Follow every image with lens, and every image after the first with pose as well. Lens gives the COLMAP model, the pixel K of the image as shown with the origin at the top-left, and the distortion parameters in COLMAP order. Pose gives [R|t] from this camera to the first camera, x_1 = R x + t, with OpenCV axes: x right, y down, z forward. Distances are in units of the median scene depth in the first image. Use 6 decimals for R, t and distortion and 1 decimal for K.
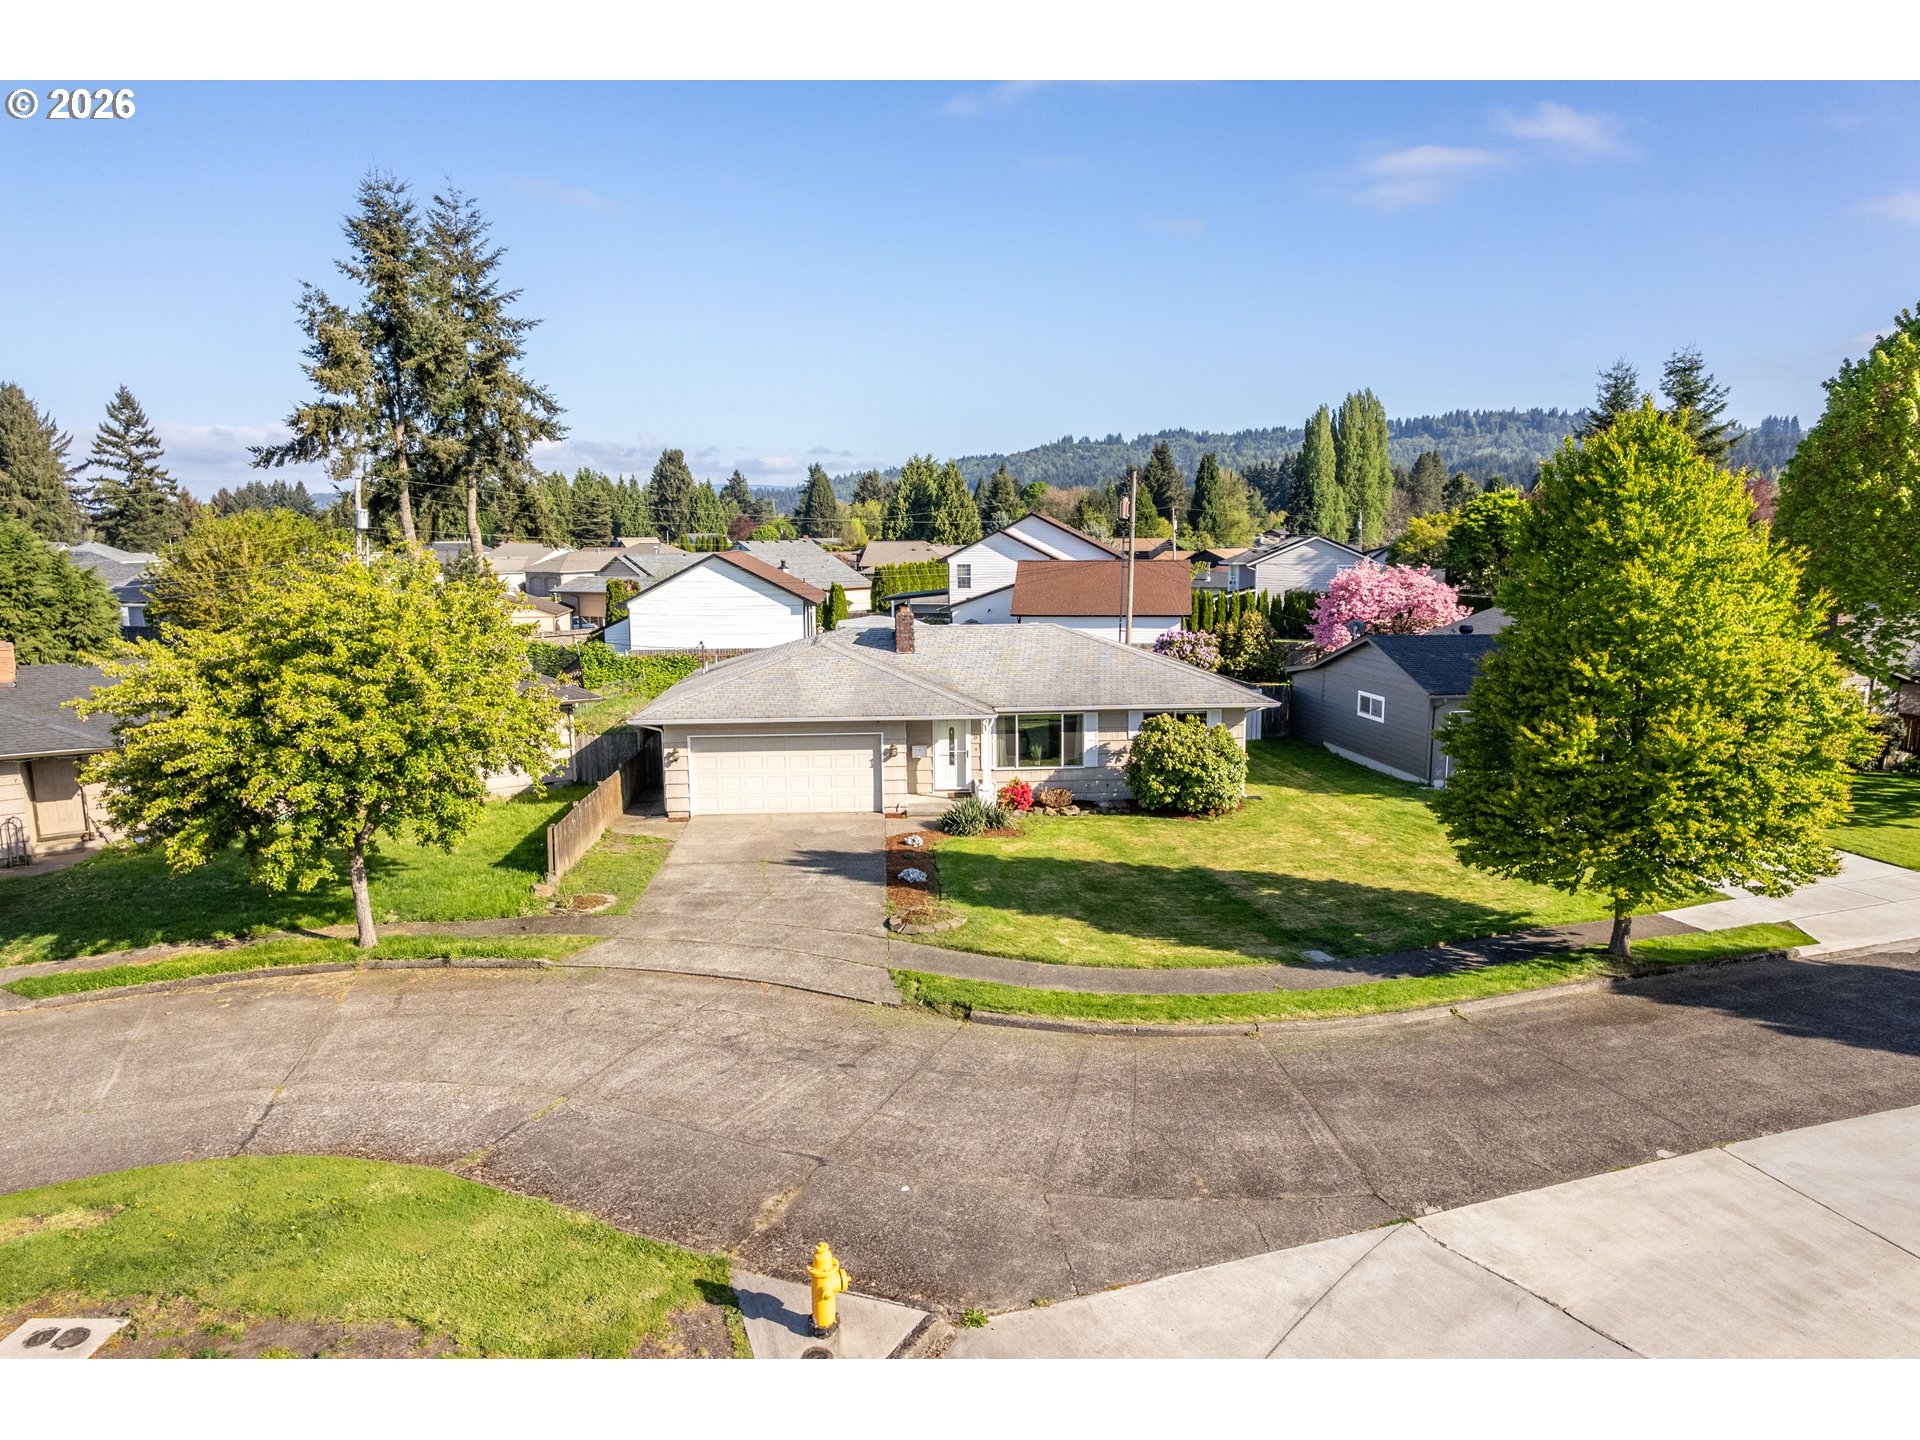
lens RADIAL K [[1234.8, 0, 958.3], [0, 1234.8, 719.4], [0, 0, 1]] dist [-0.085329, 0.078169]
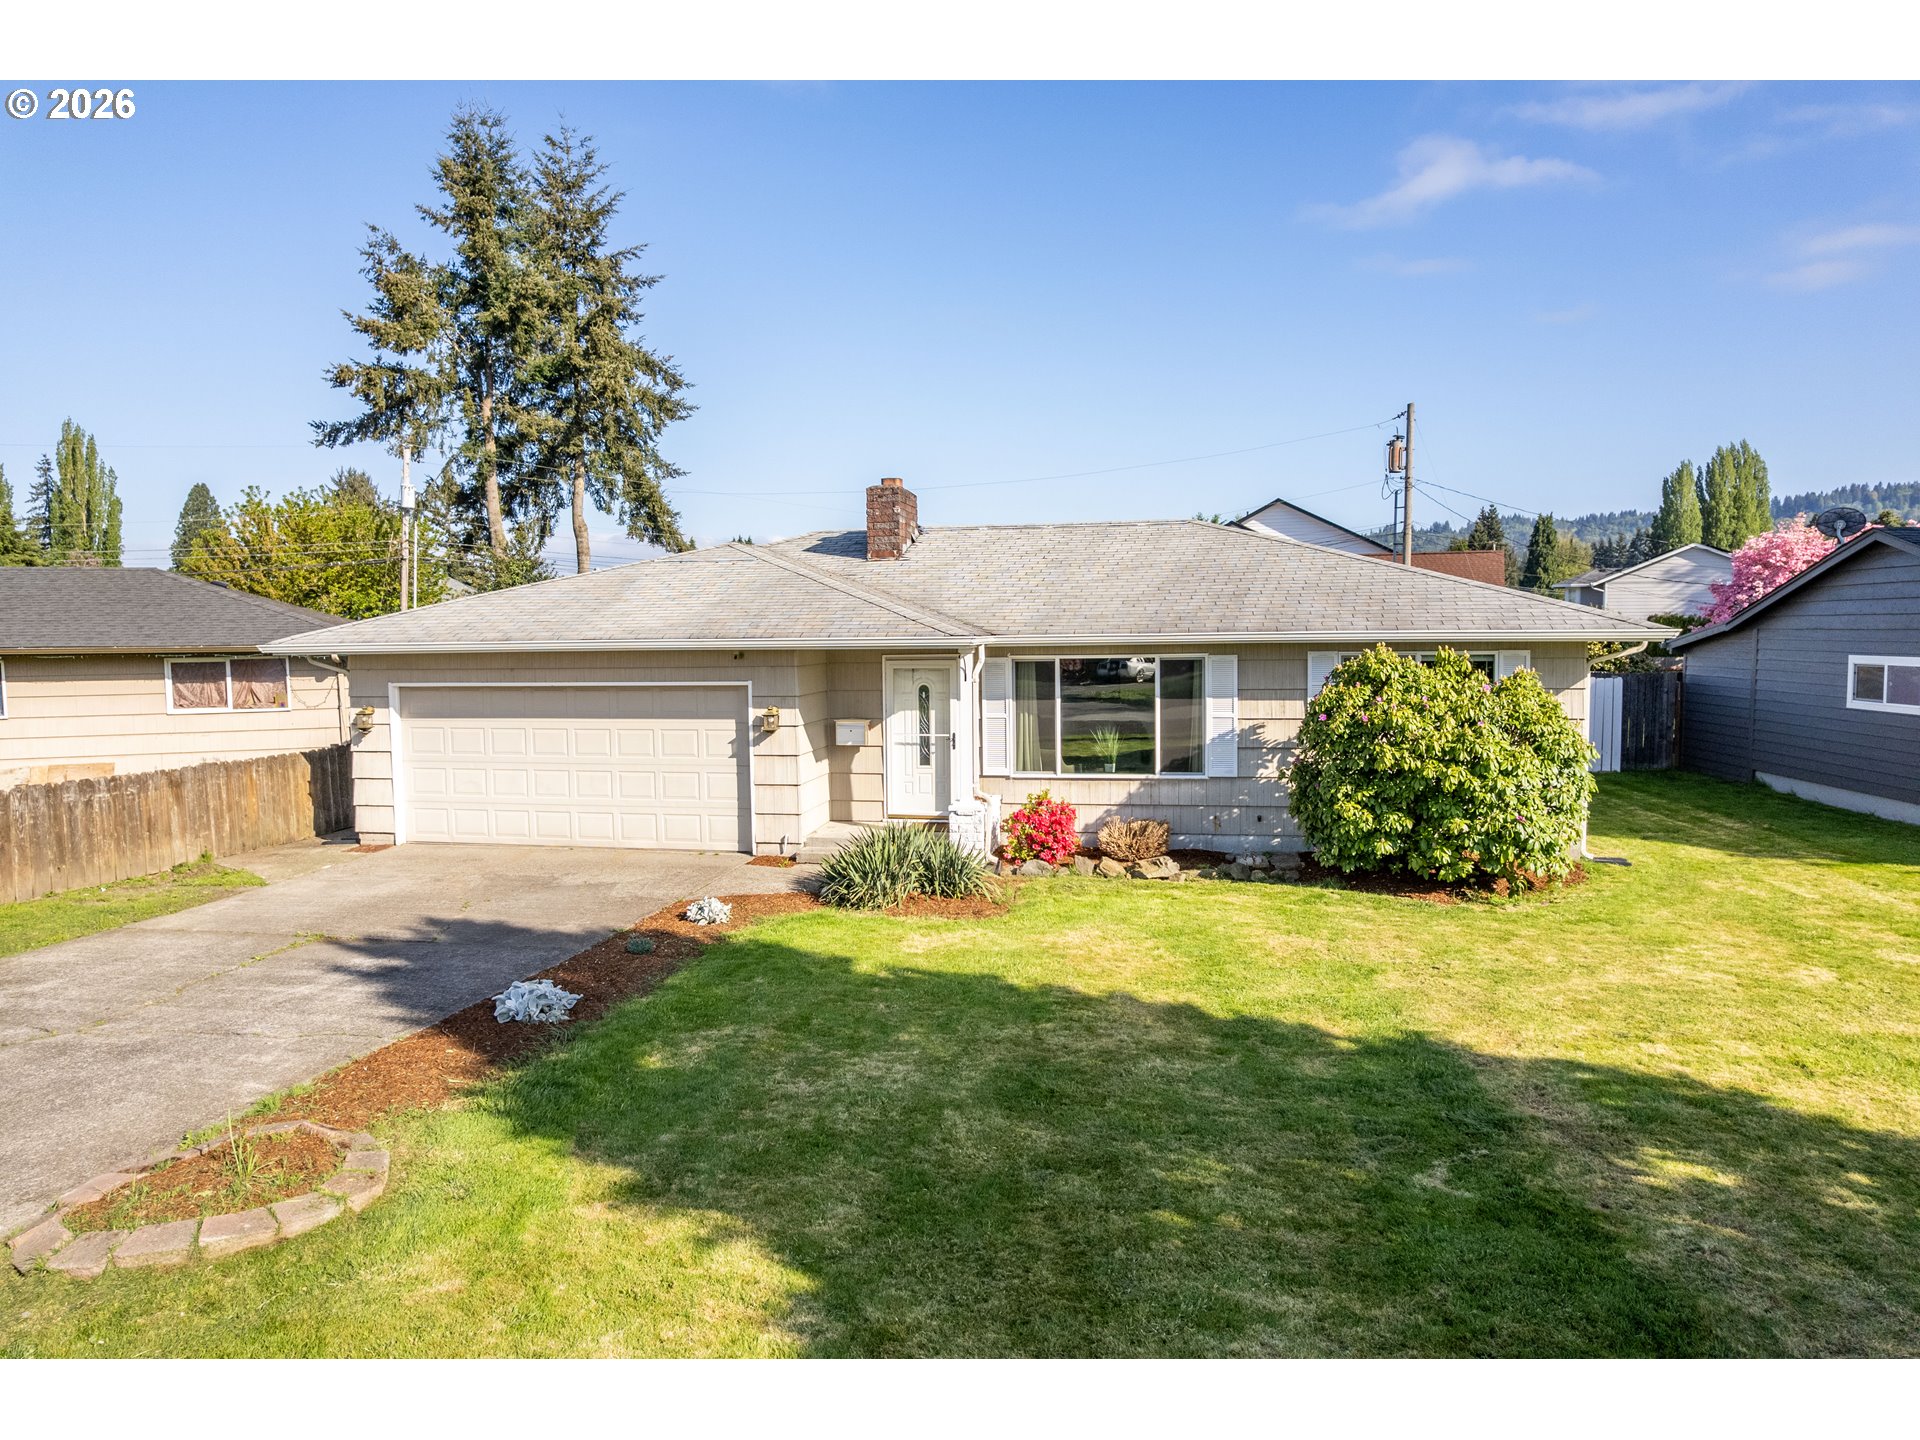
lens RADIAL K [[1234.8, 0, 958.3], [0, 1234.8, 719.4], [0, 0, 1]] dist [-0.085329, 0.078169]
pose [[0.968575, 0.014131, -0.248319, 0.126741], [-0.032985, 0.996864, -0.071932, 0.053661], [0.246524, 0.077862, 0.966004, 0.542038]]
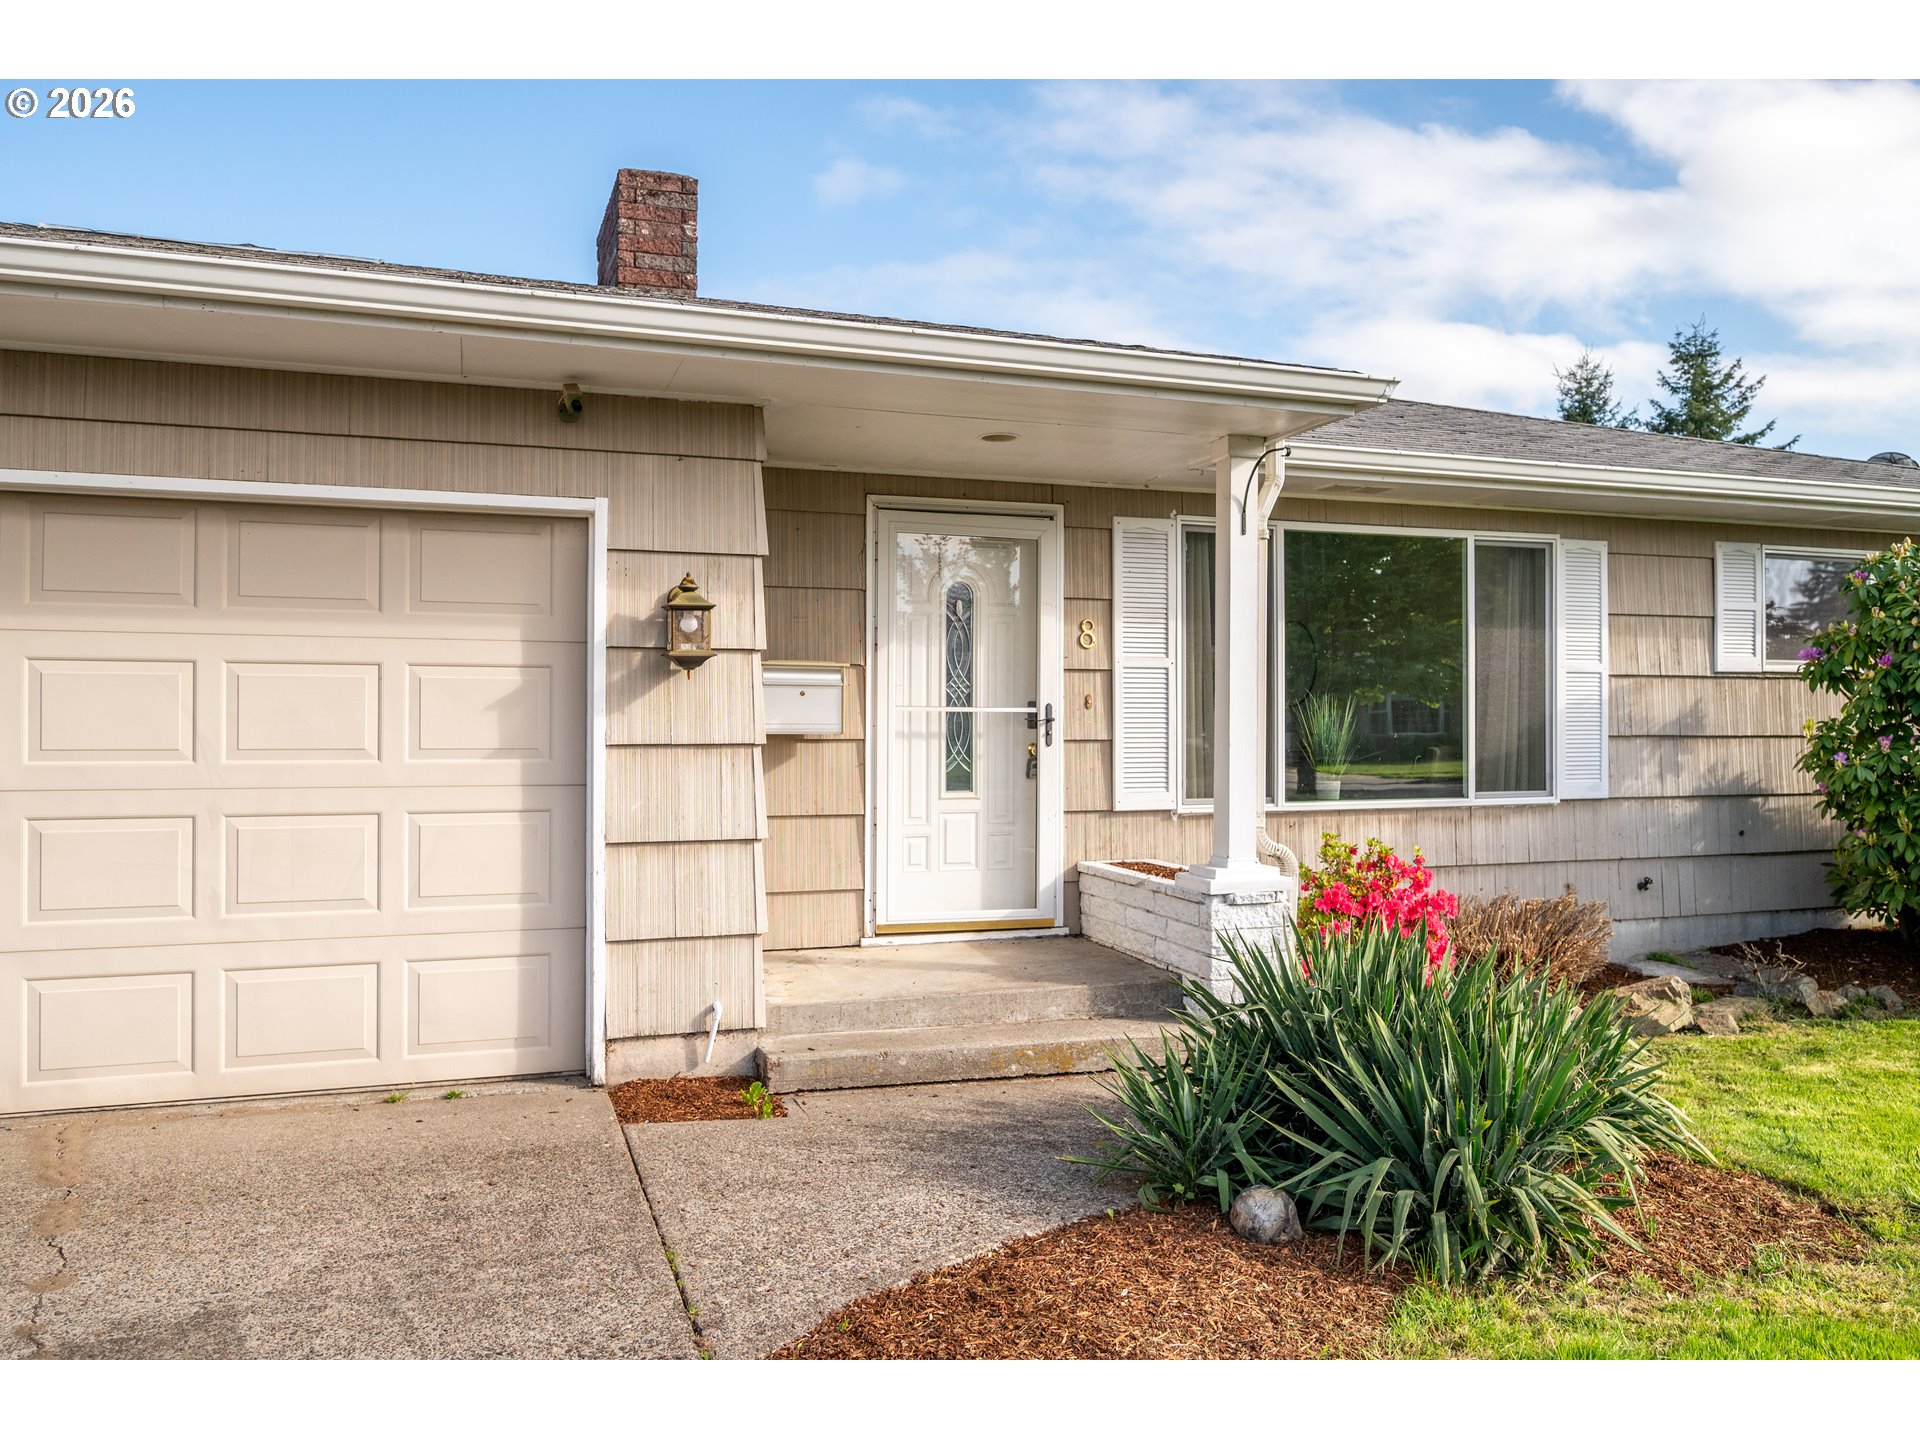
lens RADIAL K [[1406.9, 0, 956.6], [0, 1406.9, 714.0], [0, 0, 1]] dist [-0.007931, -0.000559]
pose [[0.963449, 0.010133, 0.267701, -0.062335], [0.032016, 0.987767, -0.152615, 0.058214], [-0.265972, 0.155608, 0.951338, 0.802616]]
